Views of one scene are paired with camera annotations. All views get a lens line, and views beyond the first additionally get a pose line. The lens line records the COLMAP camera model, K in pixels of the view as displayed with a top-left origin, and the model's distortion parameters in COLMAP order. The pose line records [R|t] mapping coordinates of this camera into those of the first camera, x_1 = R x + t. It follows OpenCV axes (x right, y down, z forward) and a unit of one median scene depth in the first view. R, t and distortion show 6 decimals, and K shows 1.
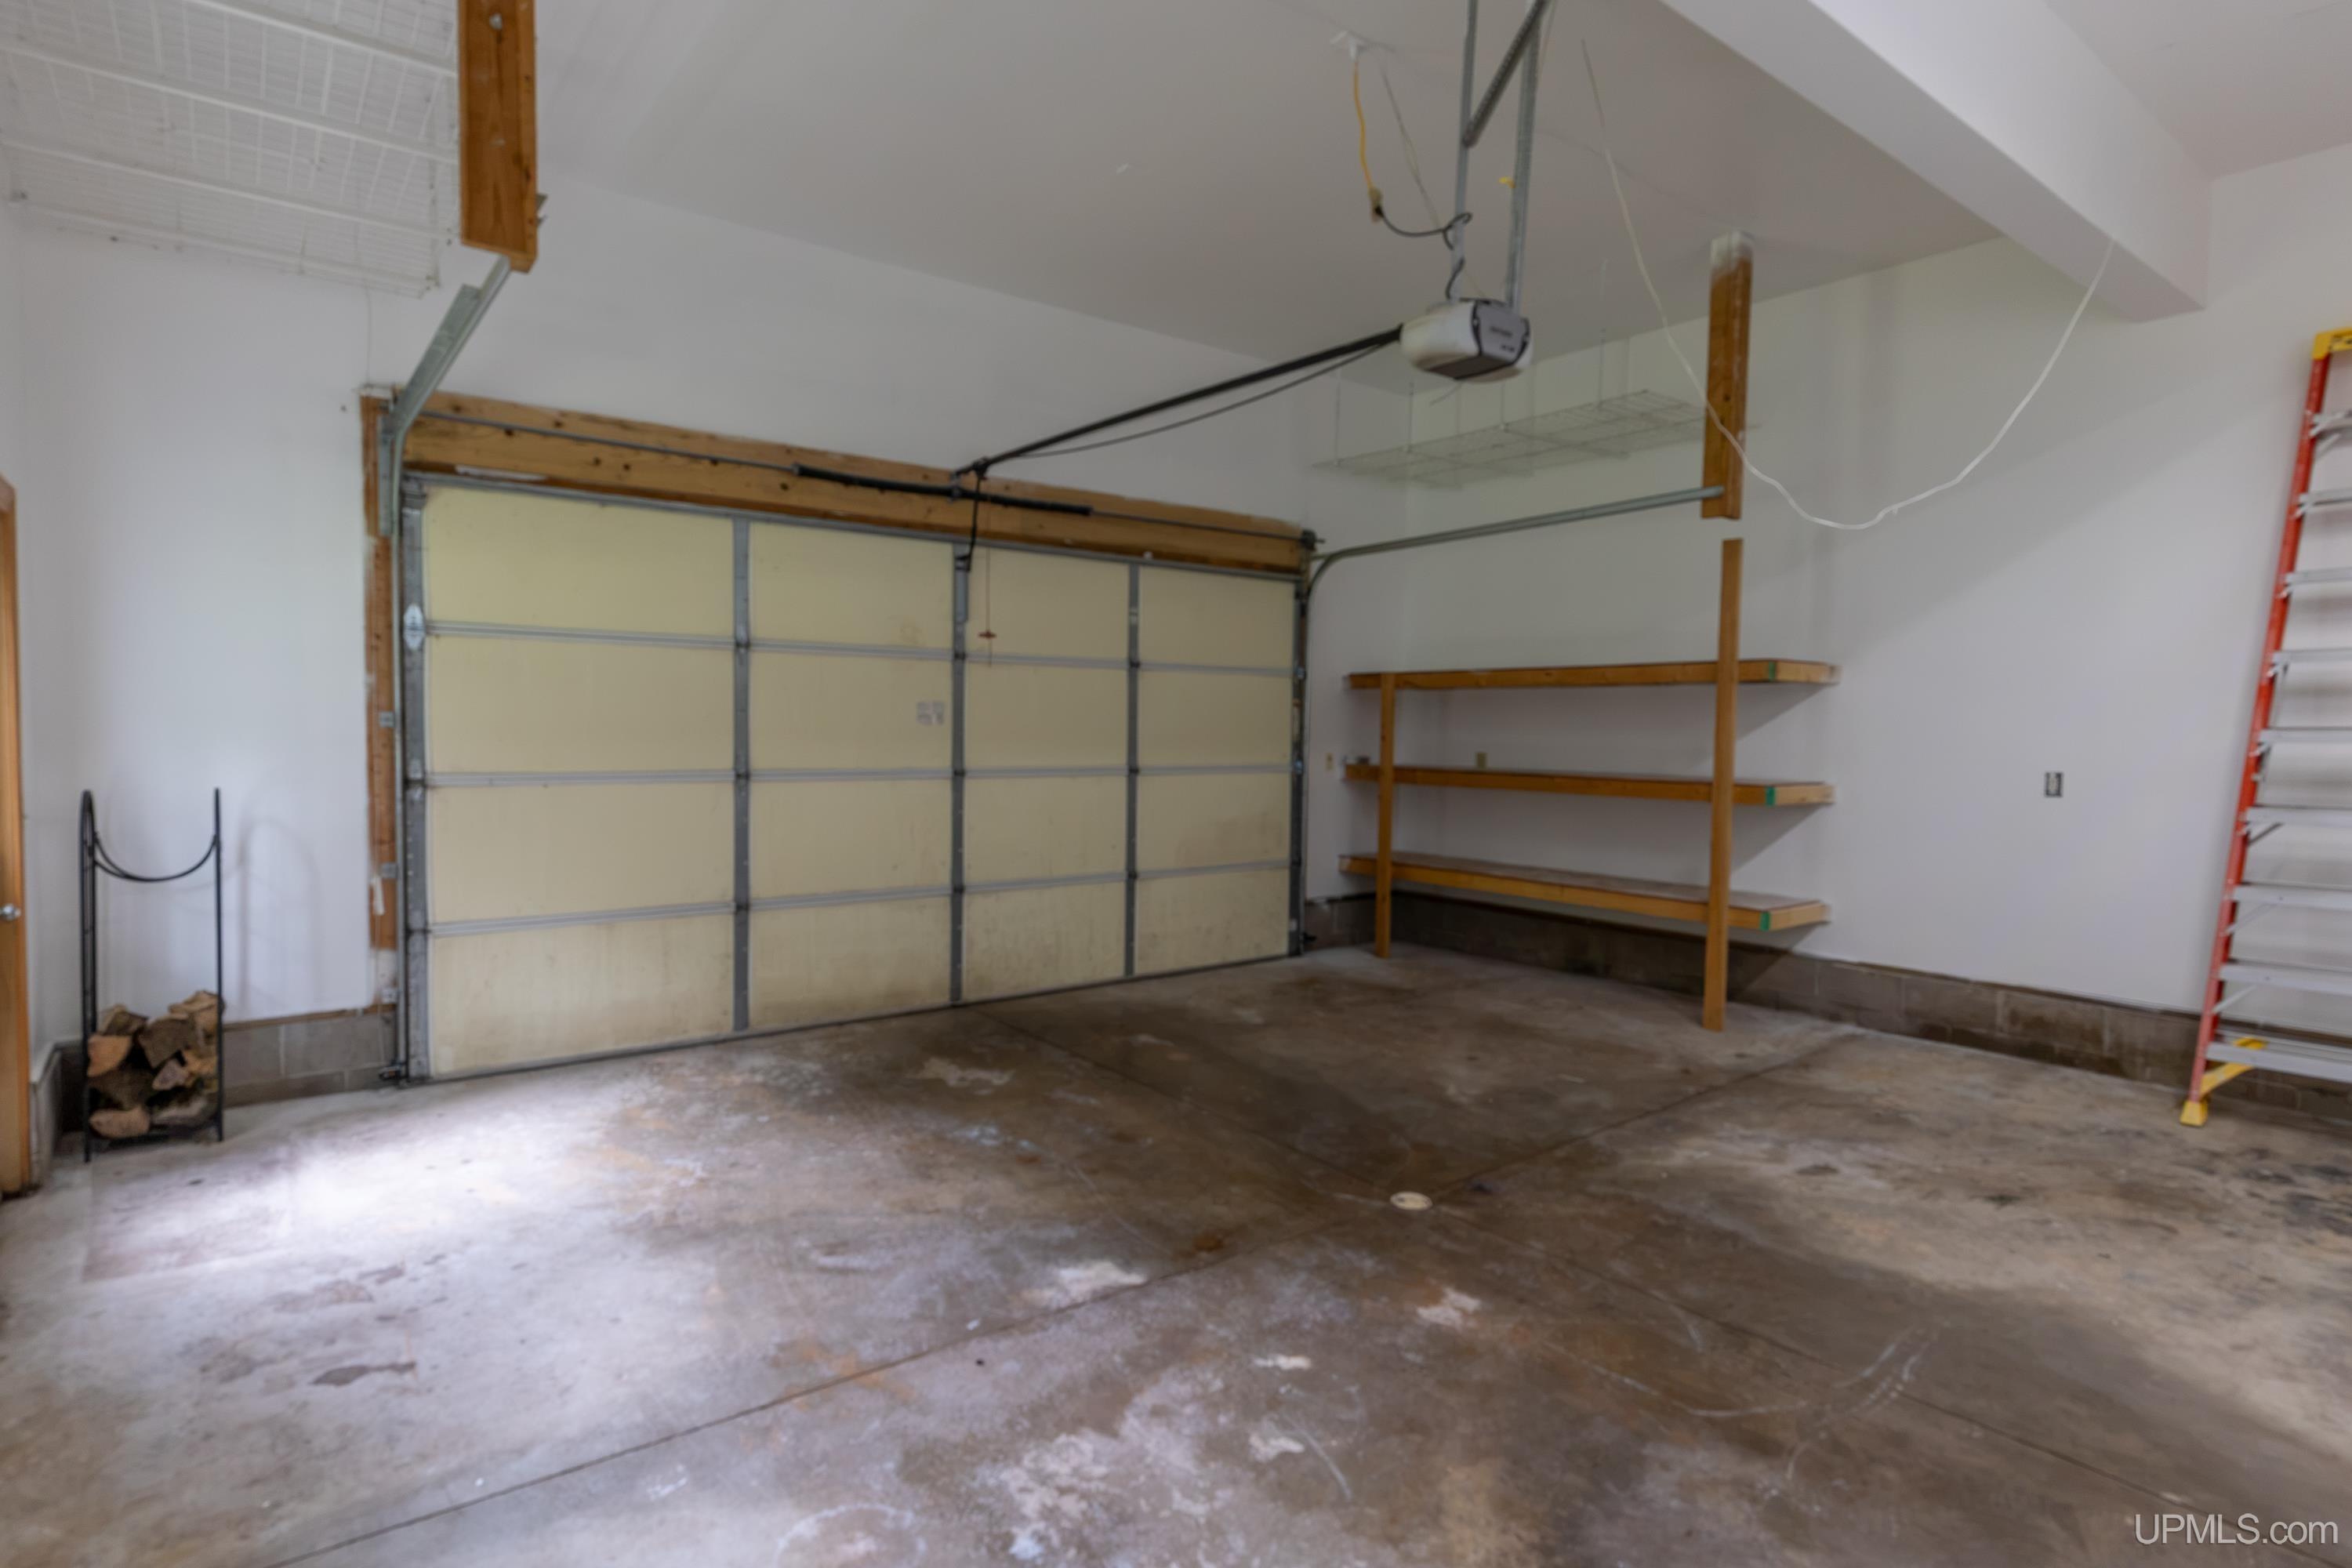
lens RADIAL K [[1229.4, 0, 1179.4], [0, 1229.4, 787.8], [0, 0, 1]] dist [0.003425, -0.000023]
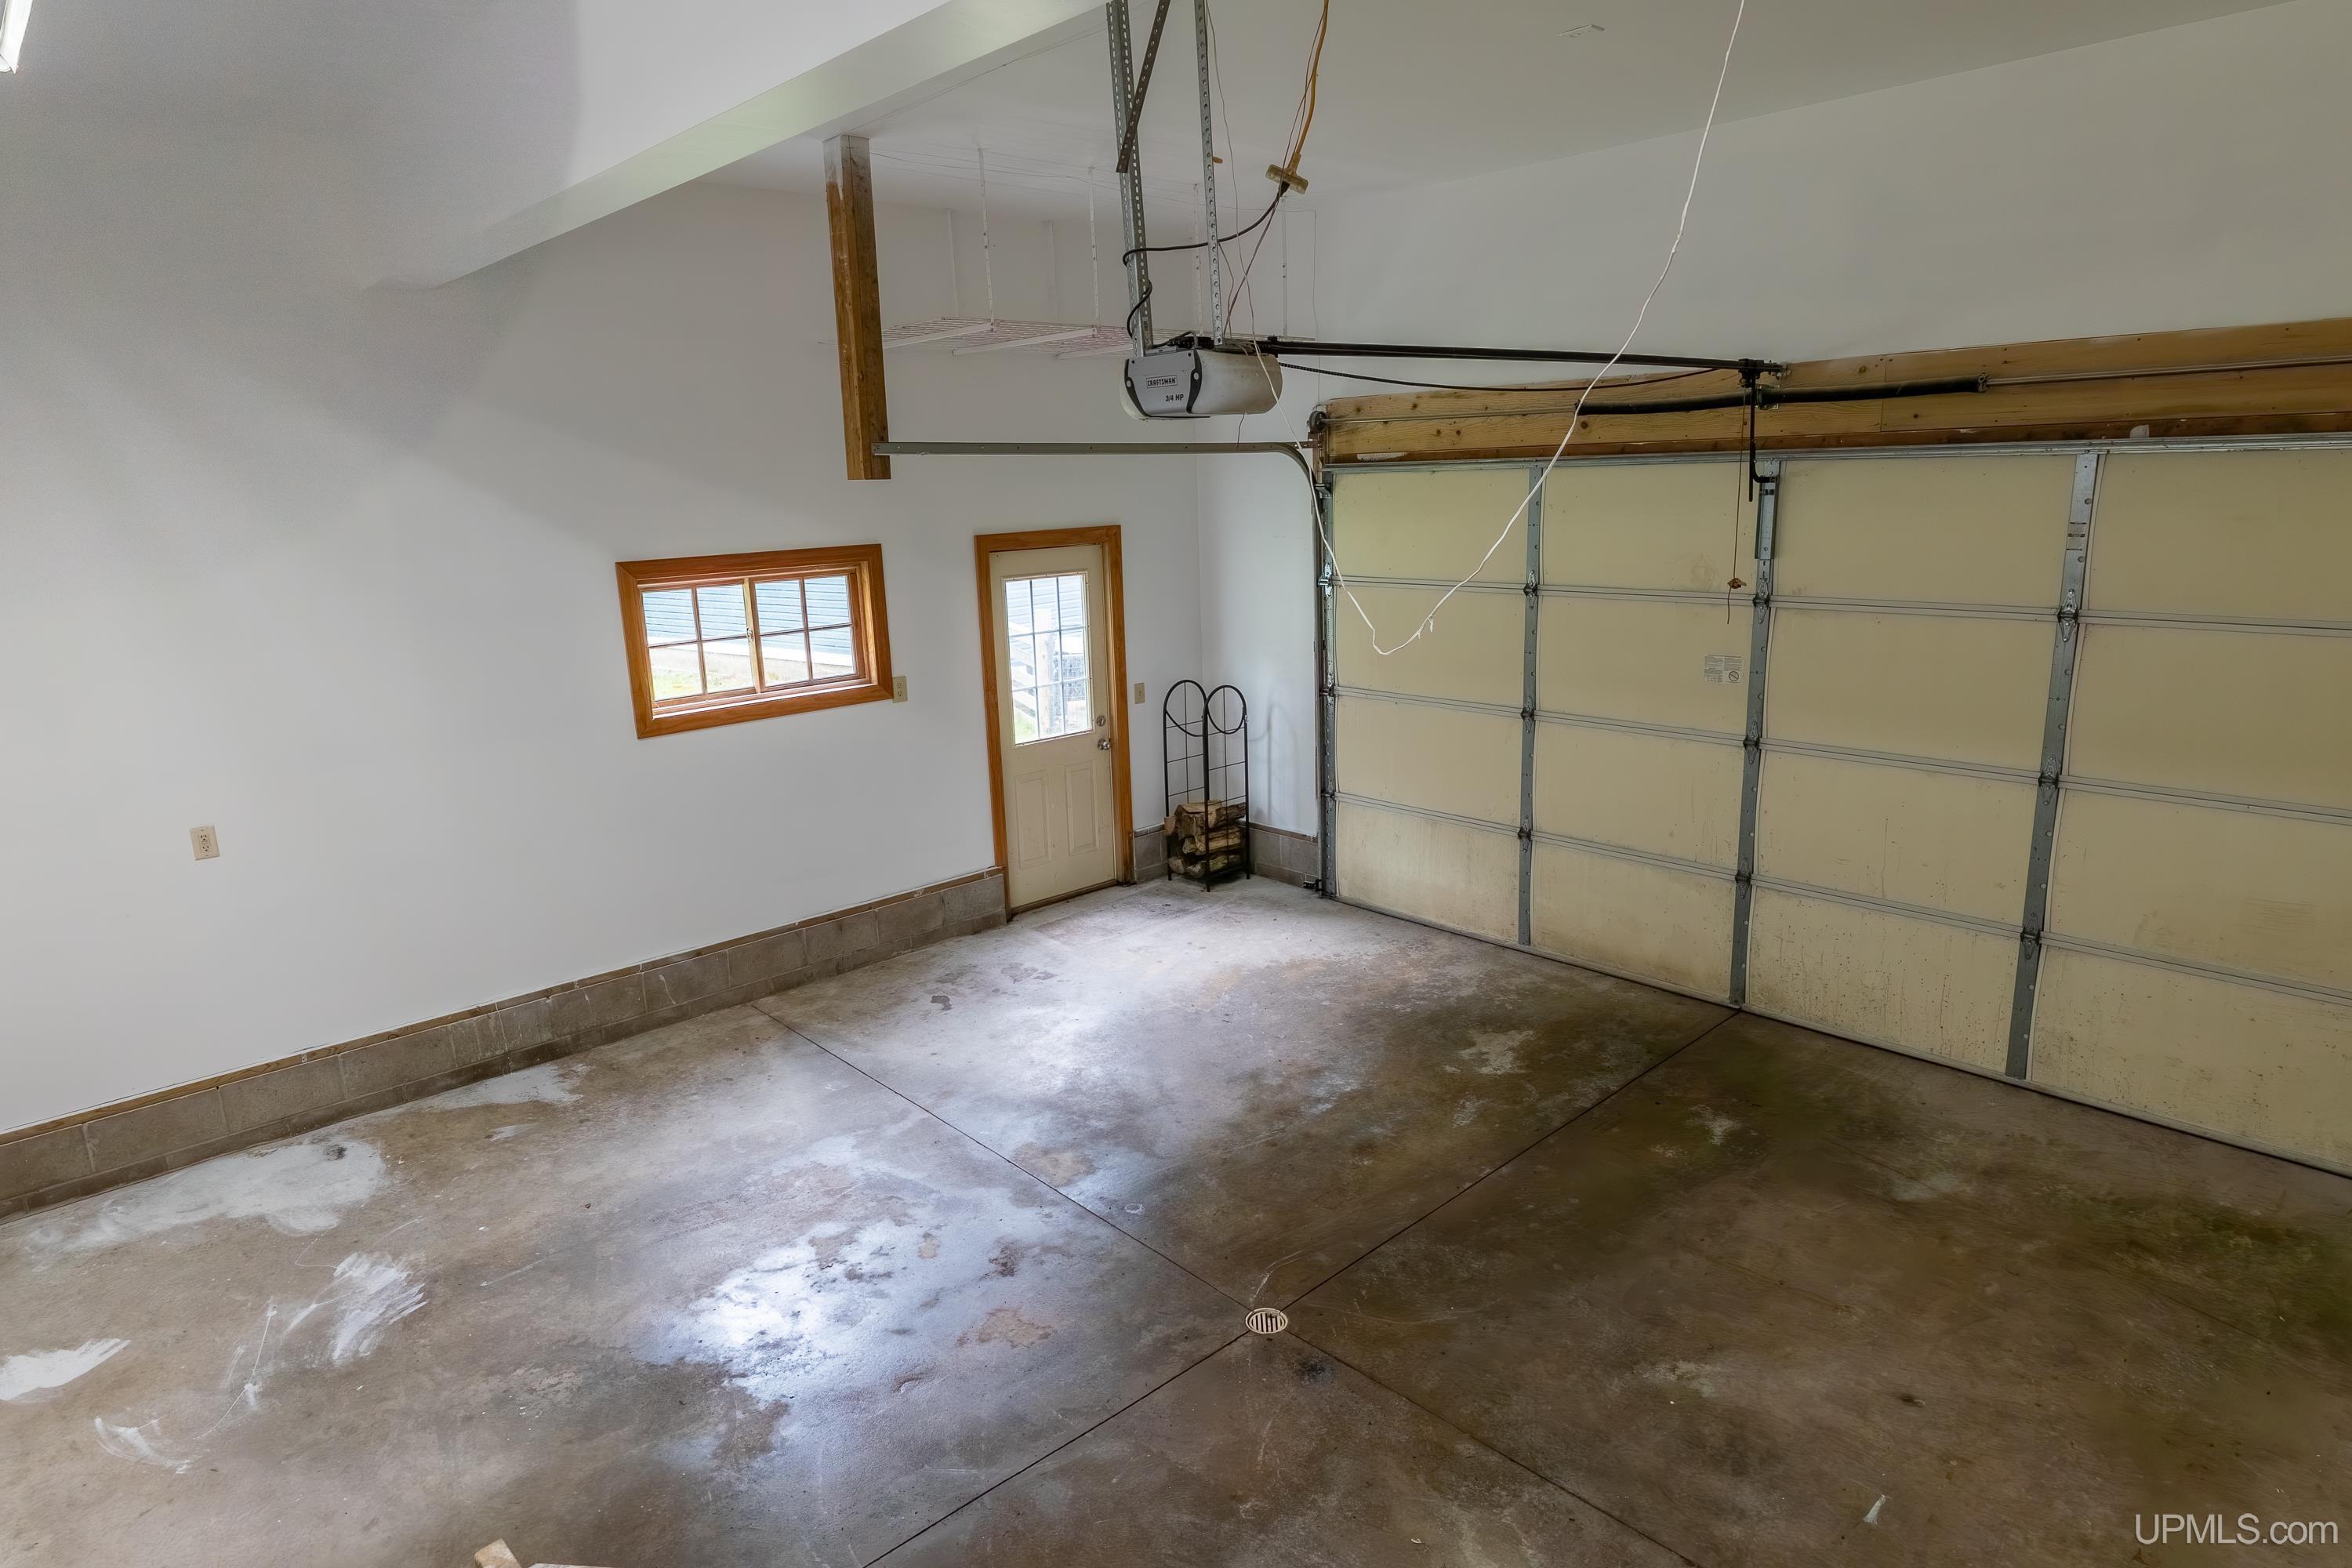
lens RADIAL K [[1391.2, 0, 1176.0], [0, 1391.2, 783.3], [0, 0, 1]] dist [-0.000447, 0.000587]
pose [[0.061935, 0.209688, -0.975805, 0.904689], [-0.012906, 0.977768, 0.209291, -0.223096], [0.997997, -0.000369, 0.063264, 0.700534]]
